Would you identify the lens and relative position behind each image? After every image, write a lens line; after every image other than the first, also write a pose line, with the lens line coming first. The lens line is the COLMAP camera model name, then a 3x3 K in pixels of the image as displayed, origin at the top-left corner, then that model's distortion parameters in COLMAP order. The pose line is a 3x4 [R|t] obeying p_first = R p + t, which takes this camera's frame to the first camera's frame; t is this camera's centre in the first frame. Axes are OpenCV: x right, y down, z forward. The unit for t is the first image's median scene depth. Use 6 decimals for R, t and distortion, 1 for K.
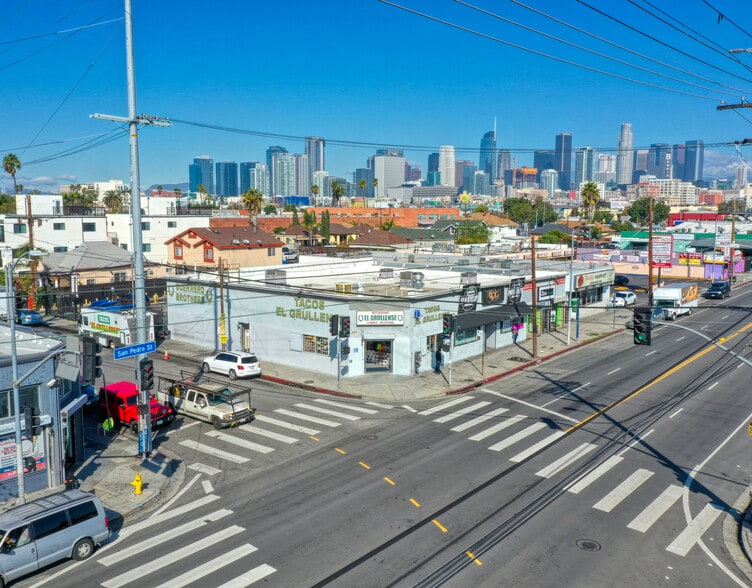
lens RADIAL K [[696.6, 0, 375.1], [0, 696.6, 294.2], [0, 0, 1]] dist [0.004318, 0.000000]
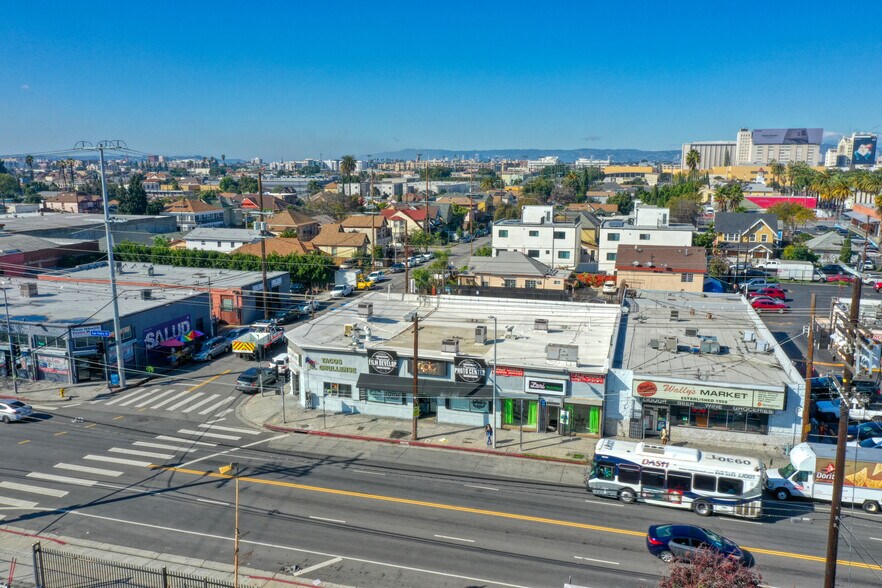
lens RADIAL K [[697.0, 0, 440.3], [0, 697.0, 288.5], [0, 0, 1]] dist [0.002567, -0.011550]
pose [[0.391091, 0.160162, -0.906309, 0.970227], [-0.113483, 0.985619, 0.125208, -0.215793], [0.913329, 0.053883, 0.403642, 0.559541]]
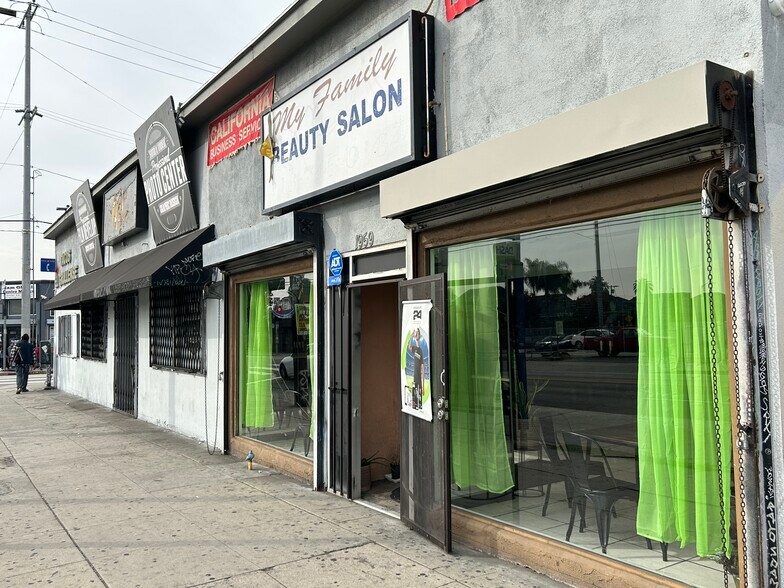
lens RADIAL K [[668.7, 0, 392.7], [0, 668.7, 293.2], [0, 0, 1]] dist [0.053097, 0.000998]
pose [[-0.282034, -0.048369, -0.958184, 0.362294], [-0.101058, 0.994670, -0.020465, 0.026448], [0.954067, 0.091061, -0.285419, 1.081813]]
